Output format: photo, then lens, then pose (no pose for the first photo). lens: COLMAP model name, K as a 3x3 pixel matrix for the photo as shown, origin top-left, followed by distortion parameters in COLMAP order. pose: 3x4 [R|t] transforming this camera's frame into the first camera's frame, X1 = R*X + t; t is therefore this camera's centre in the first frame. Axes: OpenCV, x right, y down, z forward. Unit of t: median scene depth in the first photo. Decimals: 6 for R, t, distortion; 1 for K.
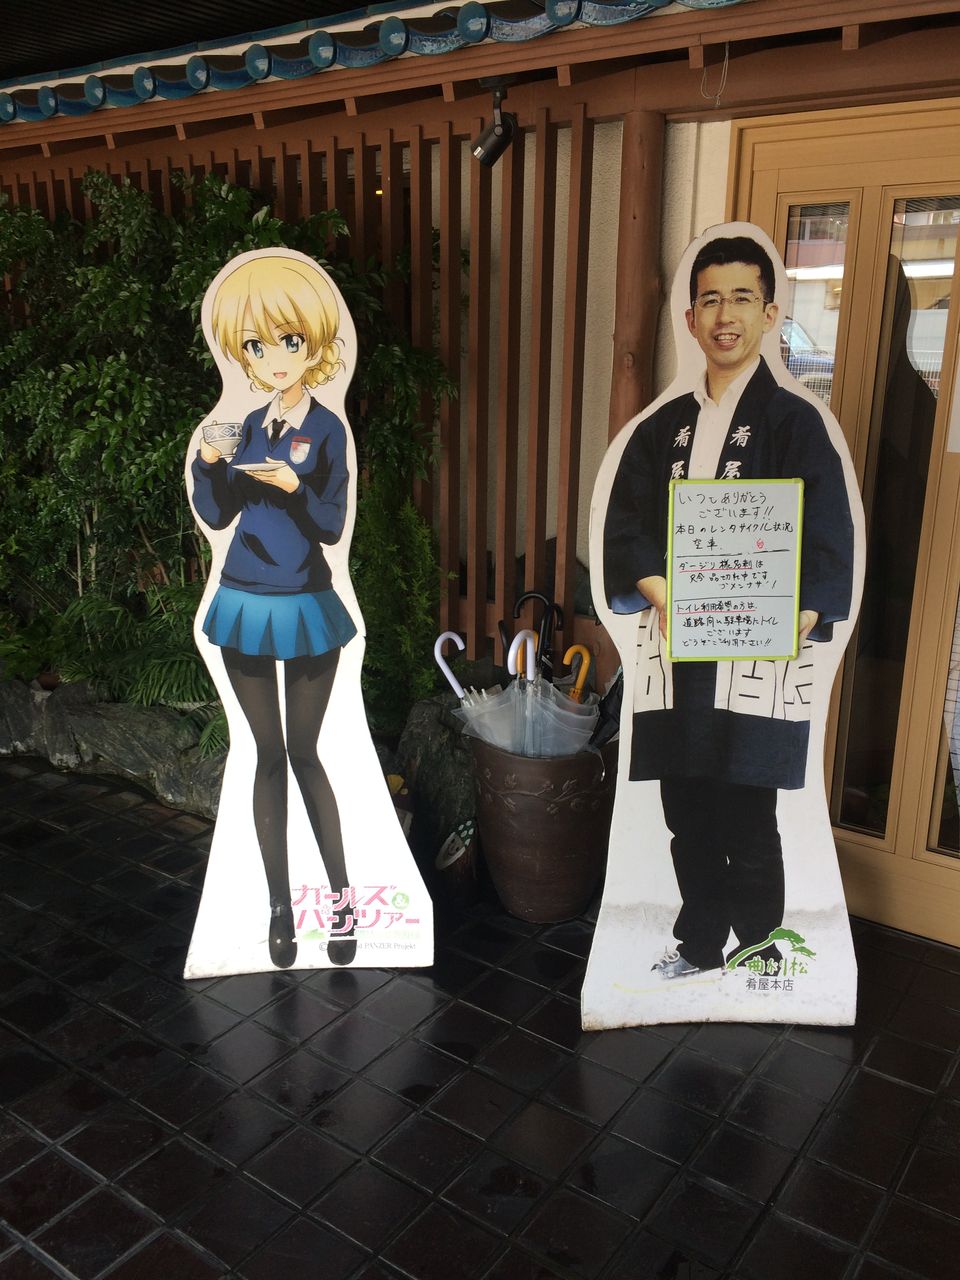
lens RADIAL K [[1118.4, 0, 480.0], [0, 1118.4, 640.0], [0, 0, 1]] dist [0.094006, -0.127556]
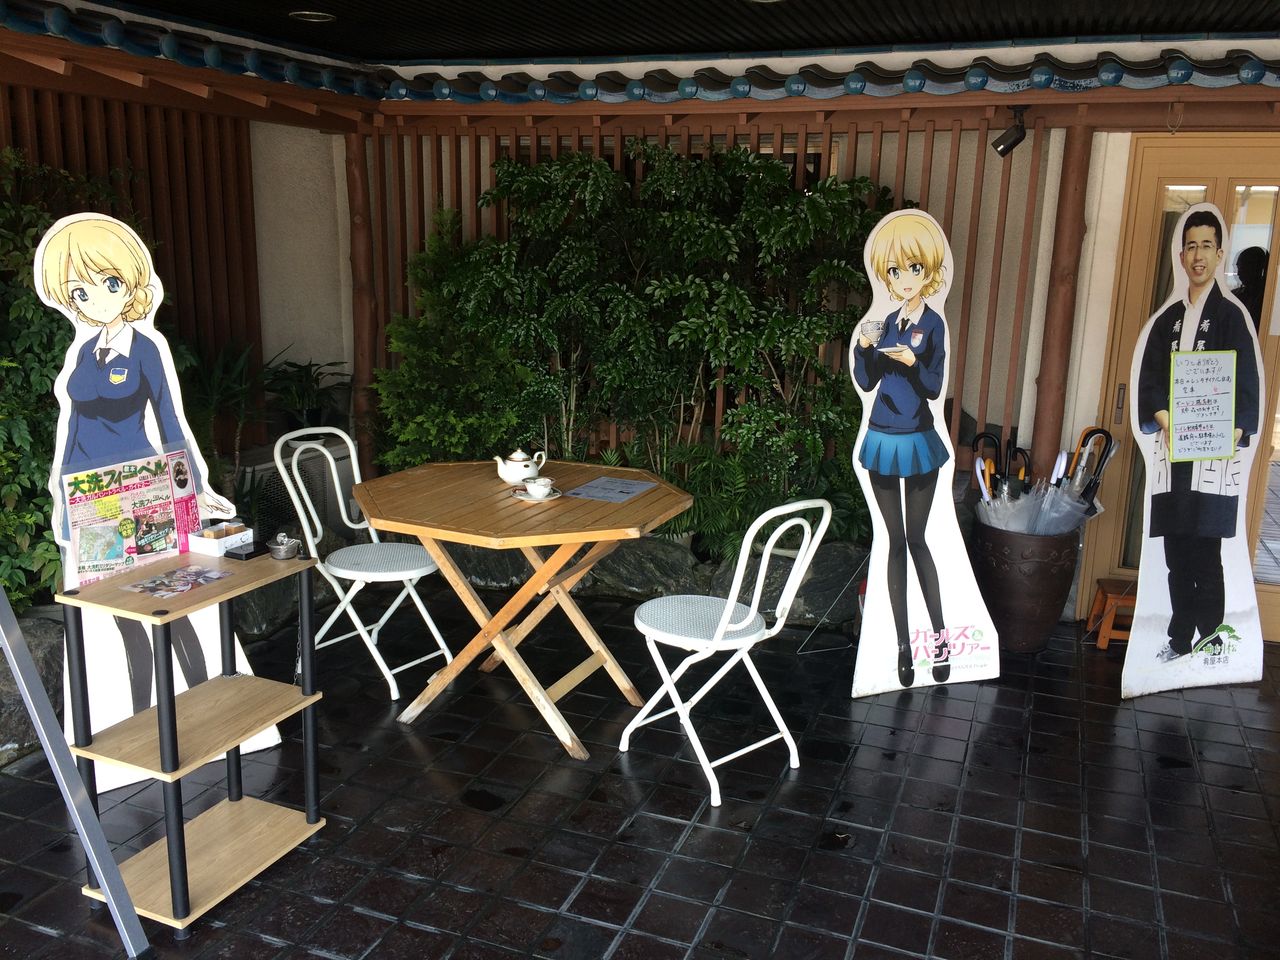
lens RADIAL K [[1118.4, 0, 640.0], [0, 1118.4, 480.0], [0, 0, 1]] dist [0.094006, -0.127556]
pose [[0.963864, -0.042783, 0.262937, -0.935358], [0.055315, 0.997650, -0.040443, 0.063848], [-0.260589, 0.053526, 0.963965, -0.363459]]
